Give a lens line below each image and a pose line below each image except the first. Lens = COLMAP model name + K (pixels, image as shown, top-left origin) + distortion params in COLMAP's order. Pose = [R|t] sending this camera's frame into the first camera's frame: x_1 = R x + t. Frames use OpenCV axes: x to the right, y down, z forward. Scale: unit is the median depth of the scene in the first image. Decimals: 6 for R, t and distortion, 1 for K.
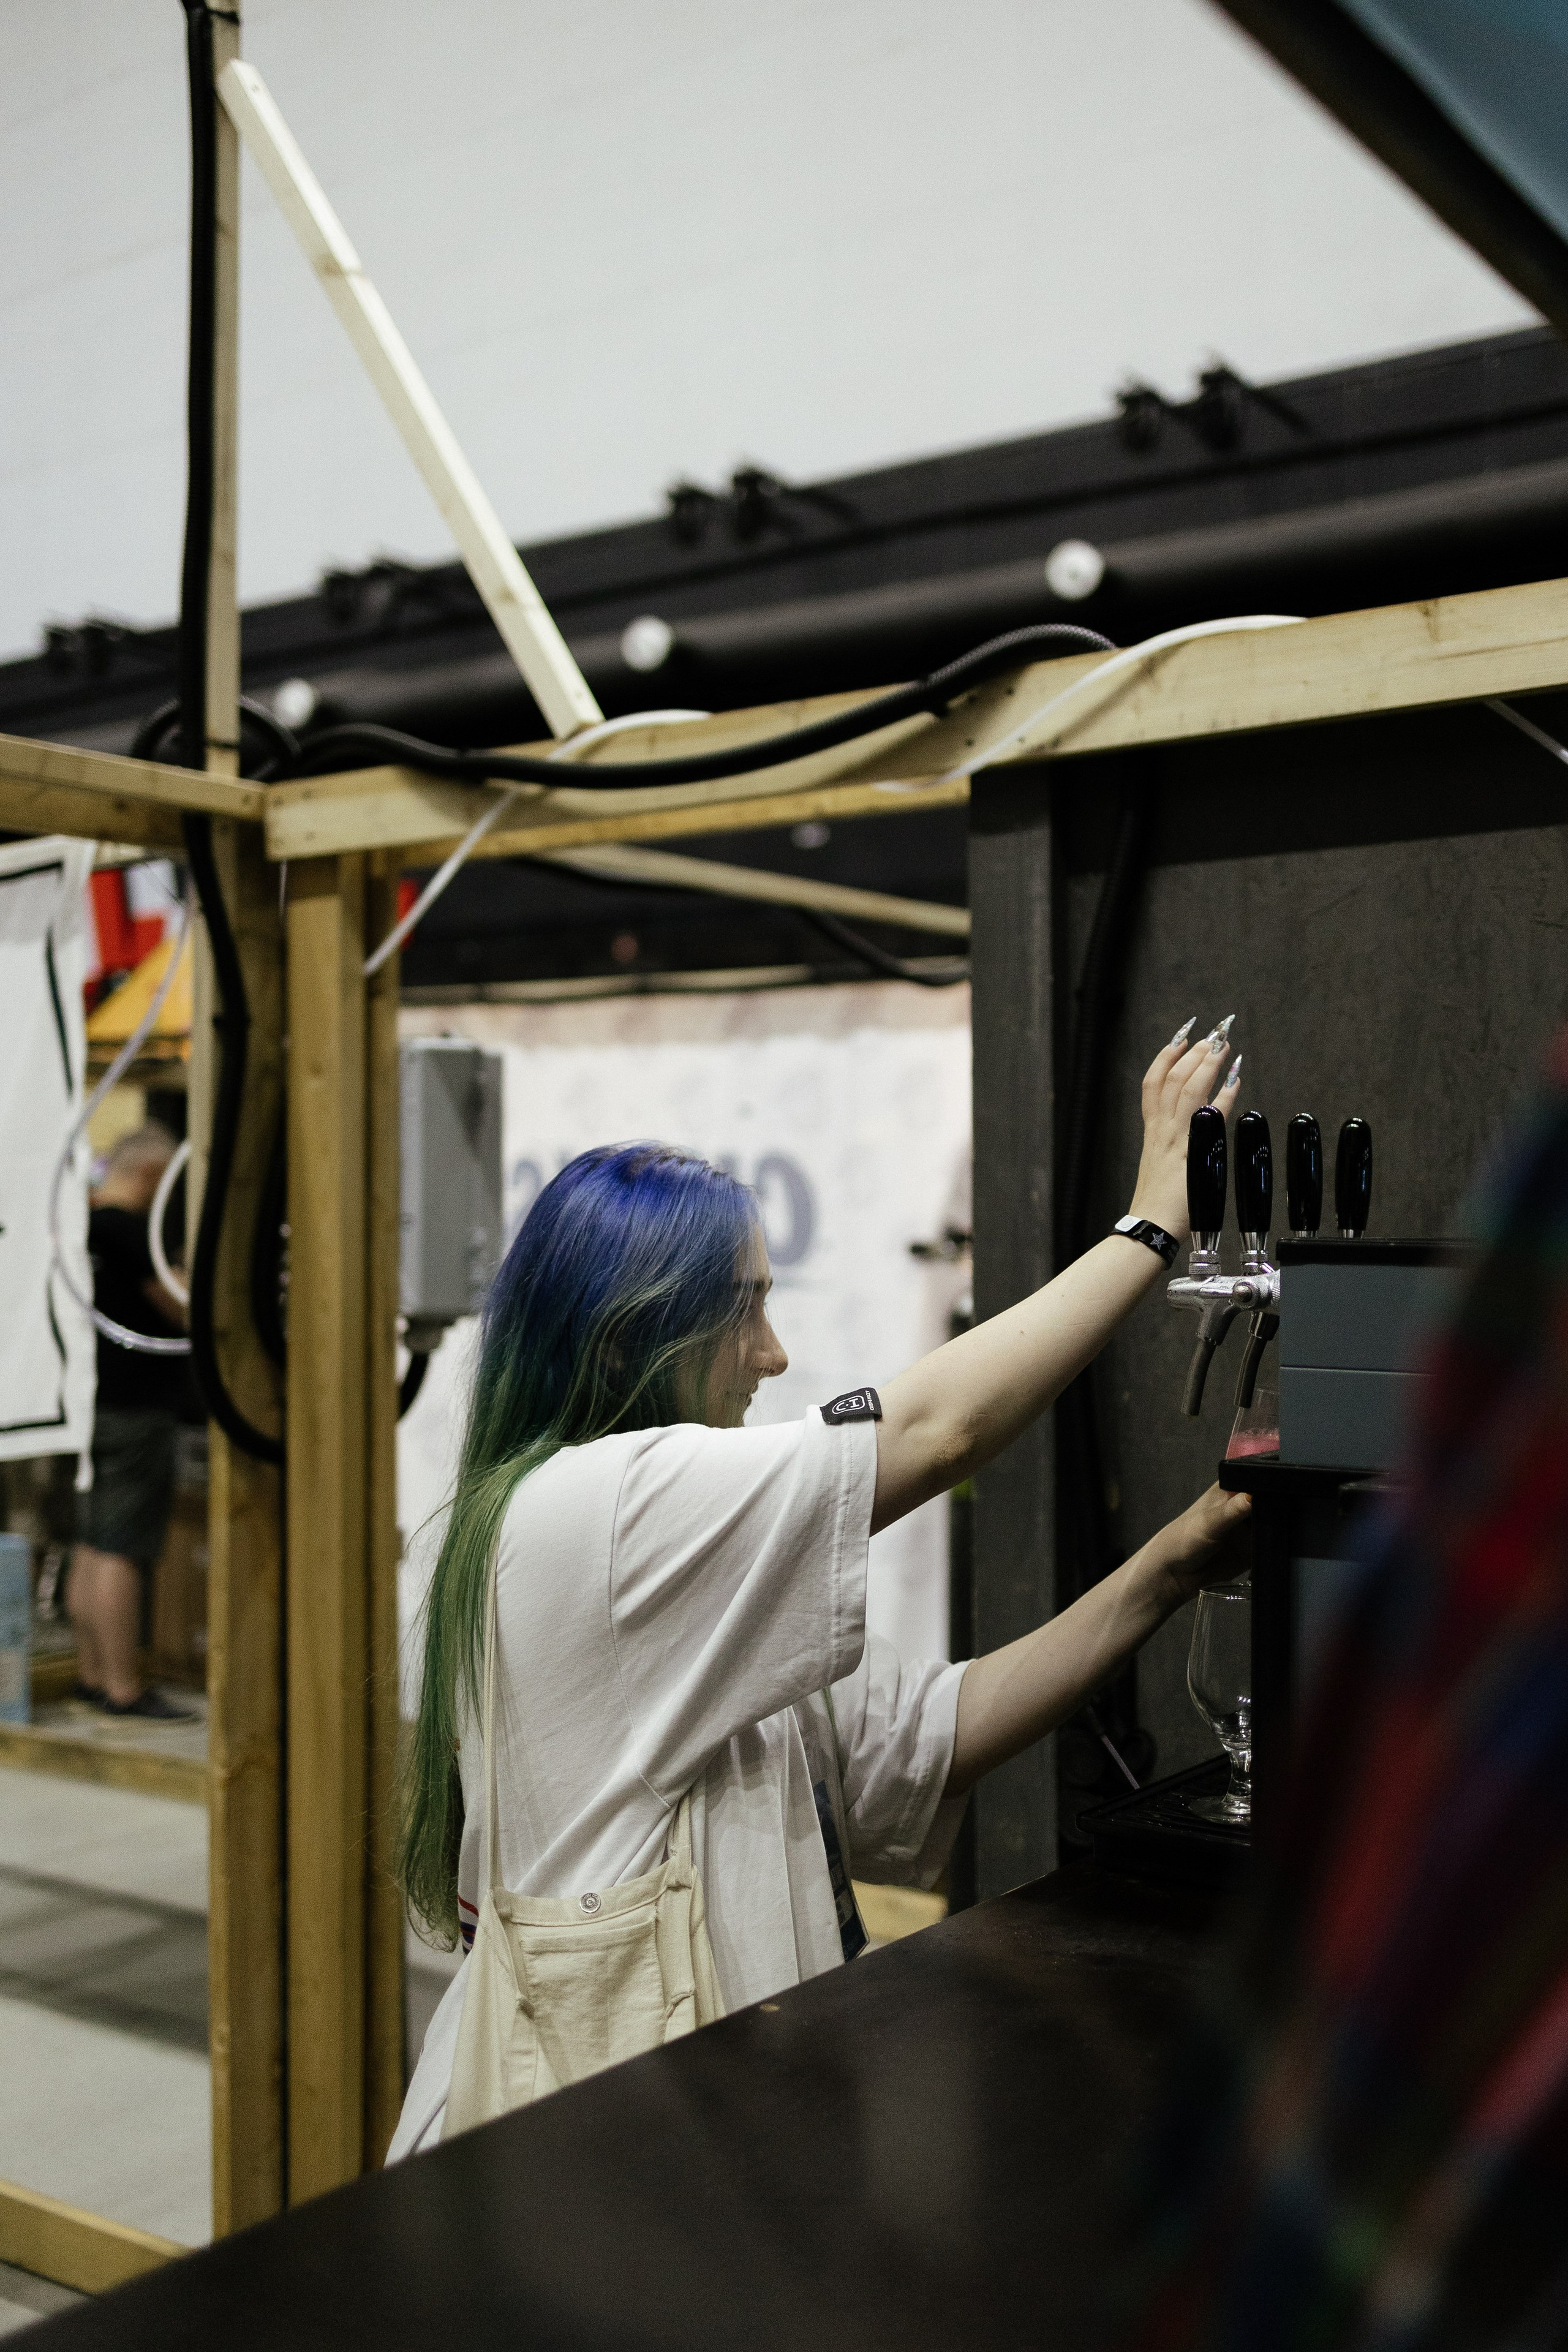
lens RADIAL K [[2348.3, 0, 784.0], [0, 2348.3, 1176.0], [0, 0, 1]] dist [0.008350, 0.001557]
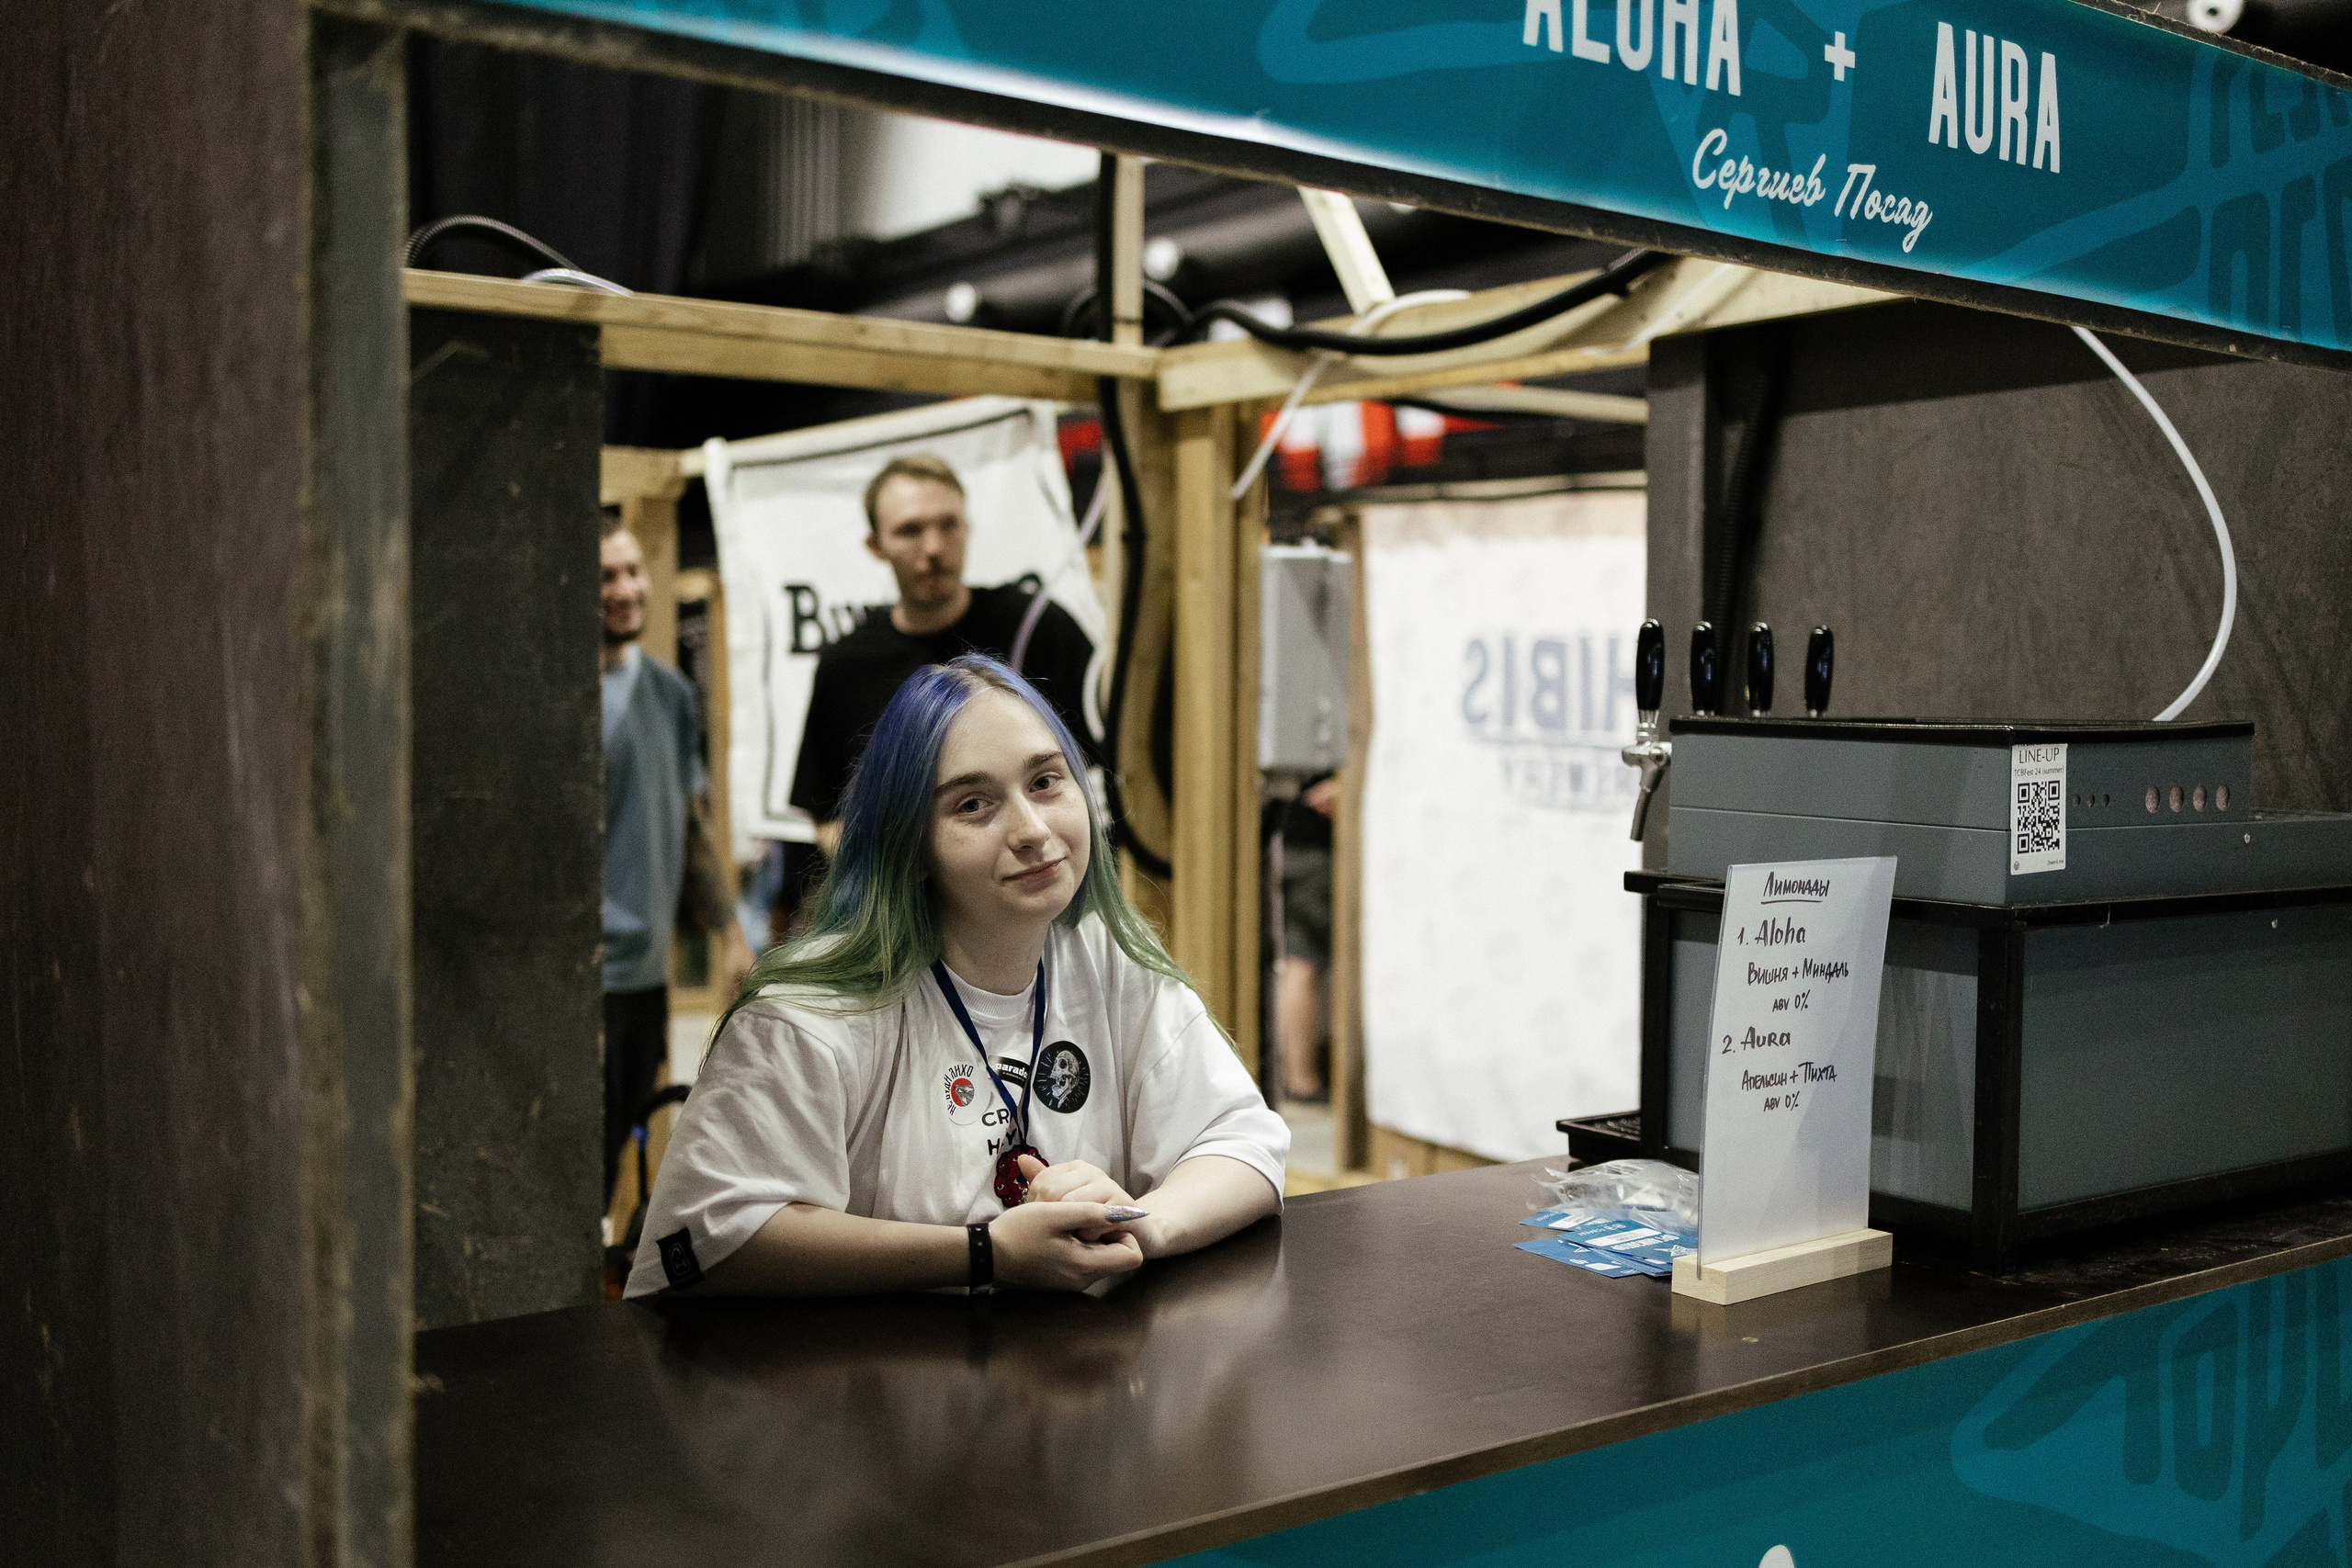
lens RADIAL K [[2364.0, 0, 1176.0], [0, 2364.0, 784.0], [0, 0, 1]] dist [-0.009452, -0.007173]
pose [[0.949834, 0.025131, -0.311742, 0.219660], [-0.006867, 0.998202, 0.059549, -0.008696], [0.312678, -0.054421, 0.948299, -0.260992]]
